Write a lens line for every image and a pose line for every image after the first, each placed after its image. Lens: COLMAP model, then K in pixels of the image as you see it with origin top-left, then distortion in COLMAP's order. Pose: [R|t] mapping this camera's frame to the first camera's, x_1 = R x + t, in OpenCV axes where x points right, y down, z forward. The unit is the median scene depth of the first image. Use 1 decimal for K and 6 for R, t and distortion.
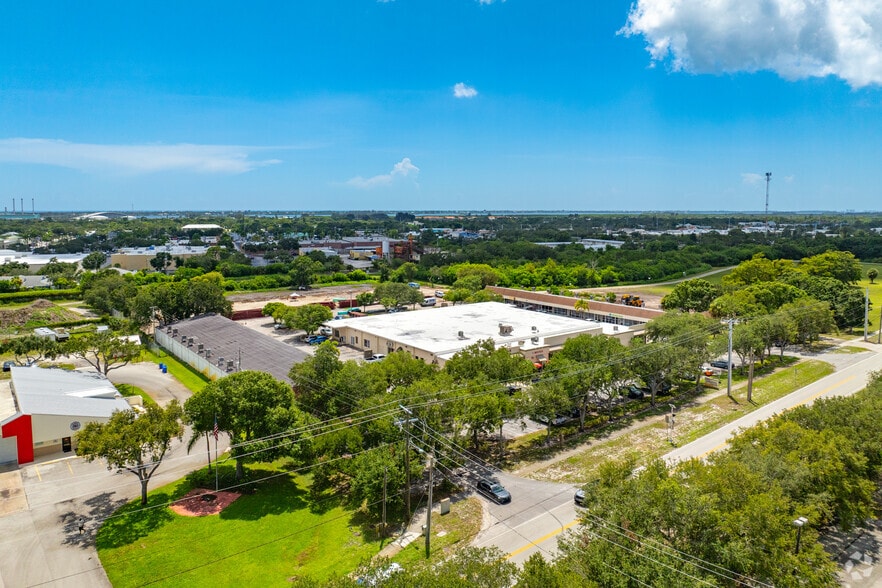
lens RADIAL K [[615.1, 0, 441.4], [0, 615.1, 297.4], [0, 0, 1]] dist [-0.032516, 0.005281]
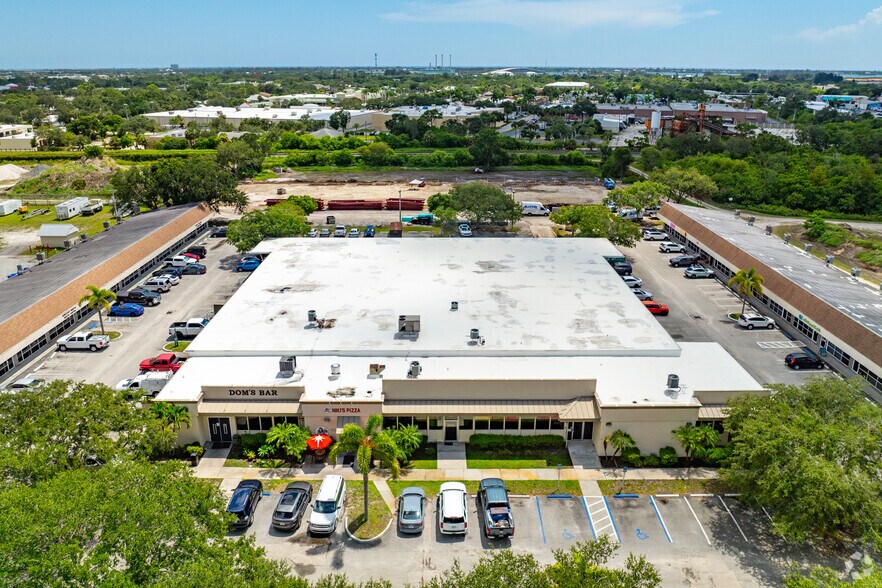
lens RADIAL K [[615.1, 0, 441.9], [0, 615.1, 279.1], [0, 0, 1]] dist [-0.032516, 0.005281]
pose [[0.798900, 0.196871, -0.568332, 0.154231], [-0.084762, 0.972335, 0.217668, -0.033694], [0.595461, -0.125722, 0.793486, 0.256196]]
